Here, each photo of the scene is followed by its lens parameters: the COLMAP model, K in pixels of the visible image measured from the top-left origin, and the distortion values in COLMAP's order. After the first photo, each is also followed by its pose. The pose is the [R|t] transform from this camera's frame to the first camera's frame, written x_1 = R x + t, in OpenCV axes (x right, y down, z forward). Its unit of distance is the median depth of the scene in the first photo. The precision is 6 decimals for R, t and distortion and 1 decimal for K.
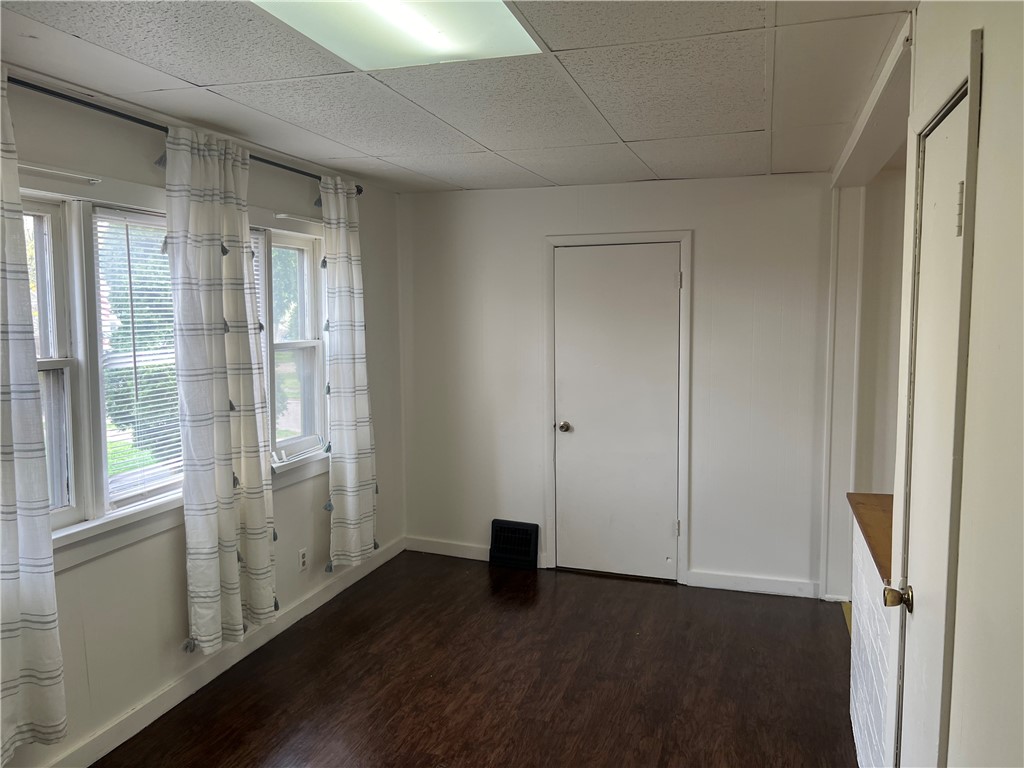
lens RADIAL K [[771.8, 0, 512.0], [0, 771.8, 384.0], [0, 0, 1]] dist [0.135444, -0.267807]
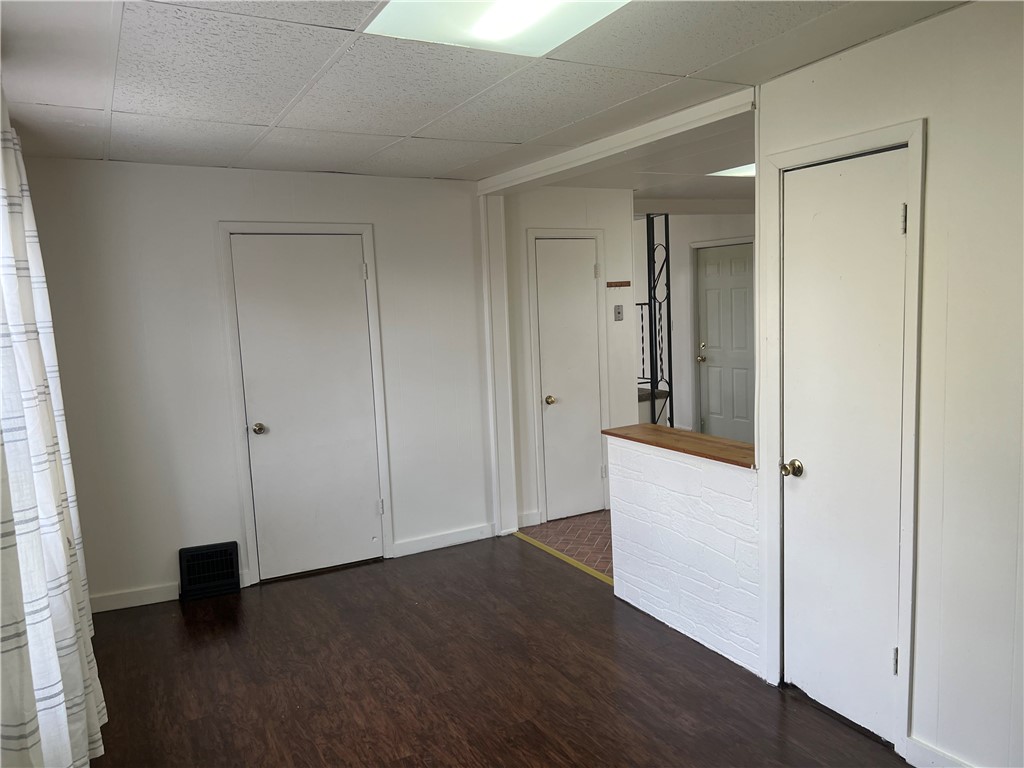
lens RADIAL K [[776.4, 0, 512.0], [0, 776.4, 384.0], [0, 0, 1]] dist [0.051449, -0.062978]
pose [[0.686666, -0.102546, 0.719704, -0.418399], [0.103923, 0.993680, 0.042430, -0.006446], [-0.719506, 0.045658, 0.692983, 0.140783]]
